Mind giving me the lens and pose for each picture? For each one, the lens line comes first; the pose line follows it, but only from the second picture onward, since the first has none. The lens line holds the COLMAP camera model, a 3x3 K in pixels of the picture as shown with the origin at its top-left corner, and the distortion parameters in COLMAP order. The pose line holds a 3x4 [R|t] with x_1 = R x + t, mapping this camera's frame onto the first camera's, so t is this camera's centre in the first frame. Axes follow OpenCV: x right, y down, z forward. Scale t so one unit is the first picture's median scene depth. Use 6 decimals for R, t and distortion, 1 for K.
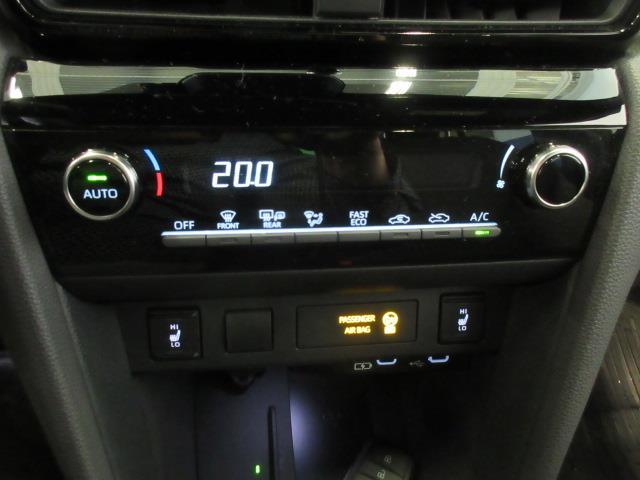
lens RADIAL K [[550.8, 0, 320.0], [0, 550.8, 240.0], [0, 0, 1]] dist [0.043192, -0.002719]
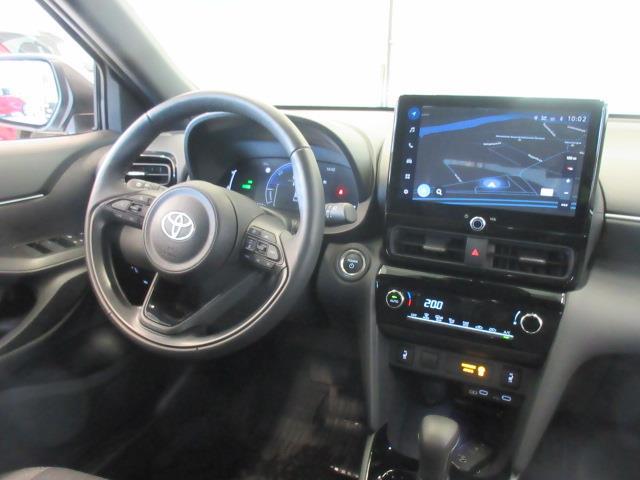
lens RADIAL K [[550.8, 0, 320.0], [0, 550.8, 240.0], [0, 0, 1]] dist [0.043192, -0.002719]
pose [[0.862473, 0.118502, -0.492034, 0.884953], [-0.261613, 0.936627, -0.232997, 0.486541], [0.433241, 0.329677, 0.838818, -2.293438]]
